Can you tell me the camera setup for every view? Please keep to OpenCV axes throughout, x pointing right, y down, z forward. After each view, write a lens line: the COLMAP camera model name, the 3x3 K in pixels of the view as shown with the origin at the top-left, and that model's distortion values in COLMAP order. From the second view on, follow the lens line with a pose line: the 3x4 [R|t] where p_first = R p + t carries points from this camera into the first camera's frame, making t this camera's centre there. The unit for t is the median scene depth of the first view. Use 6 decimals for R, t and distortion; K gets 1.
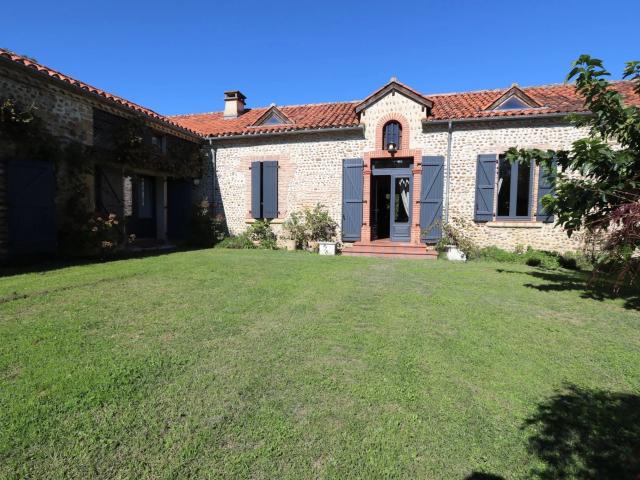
lens RADIAL K [[495.7, 0, 319.9], [0, 495.7, 242.4], [0, 0, 1]] dist [-0.001492, 0.006208]
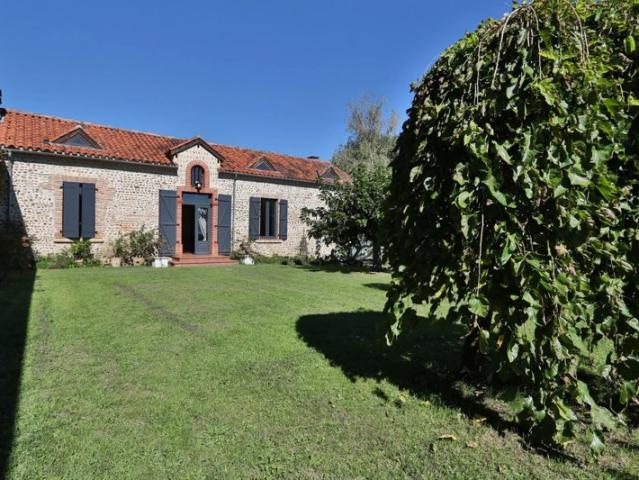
lens RADIAL K [[494.9, 0, 319.5], [0, 494.9, 240.2], [0, 0, 1]] dist [-0.001492, 0.006208]
pose [[0.423880, 0.004032, 0.905709, -0.913896], [0.061612, 0.997545, -0.033276, 0.022663], [-0.903620, 0.069908, 0.422591, 0.138745]]
